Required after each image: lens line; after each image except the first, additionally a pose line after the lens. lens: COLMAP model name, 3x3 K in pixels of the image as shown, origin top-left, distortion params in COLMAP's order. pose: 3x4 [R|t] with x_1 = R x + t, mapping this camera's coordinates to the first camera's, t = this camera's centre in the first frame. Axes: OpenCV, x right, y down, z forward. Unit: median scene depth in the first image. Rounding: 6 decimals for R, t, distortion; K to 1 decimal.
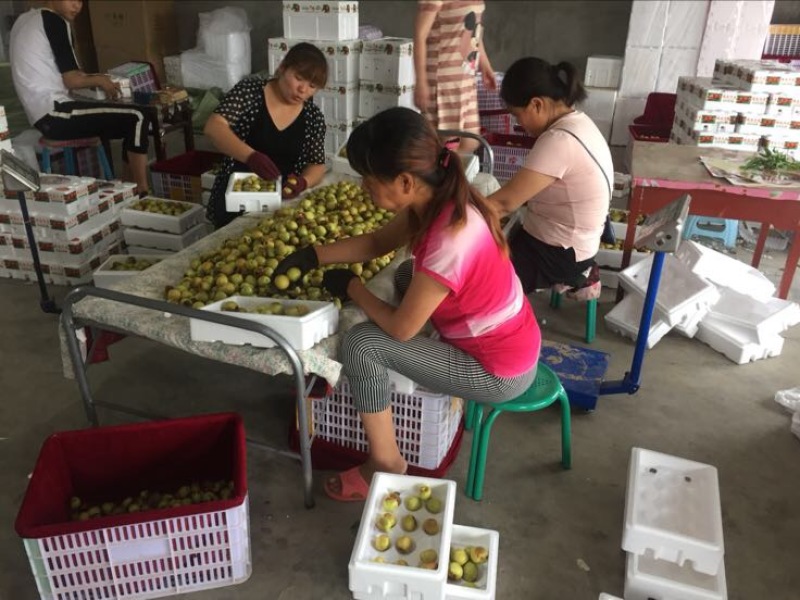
lens RADIAL K [[669.9, 0, 403.5], [0, 669.9, 300.0], [0, 0, 1]] dist [0.082600, -0.122863]
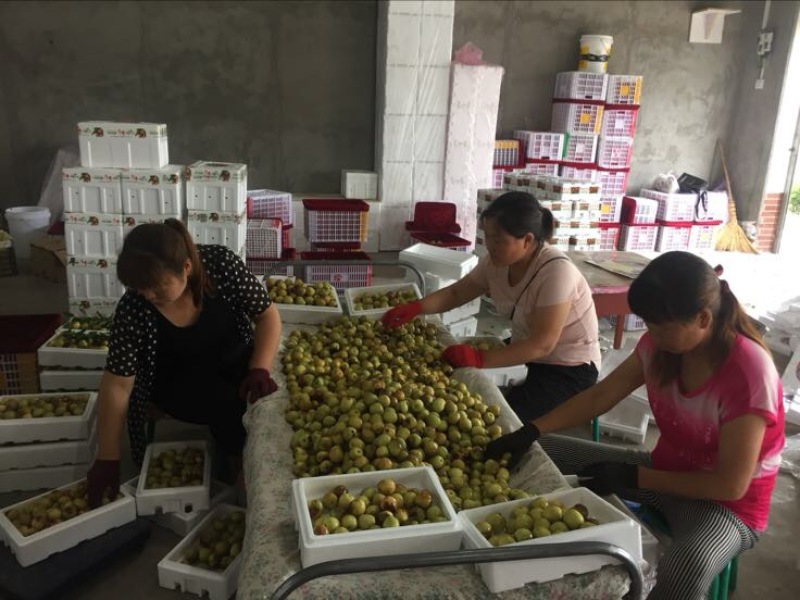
lens RADIAL K [[669.9, 0, 403.5], [0, 669.9, 300.0], [0, 0, 1]] dist [0.082600, -0.122863]
pose [[0.852790, -0.133556, 0.504888, -0.277164], [0.203481, 0.975321, -0.085695, -0.079504], [-0.480983, 0.175815, 0.858921, 0.135713]]
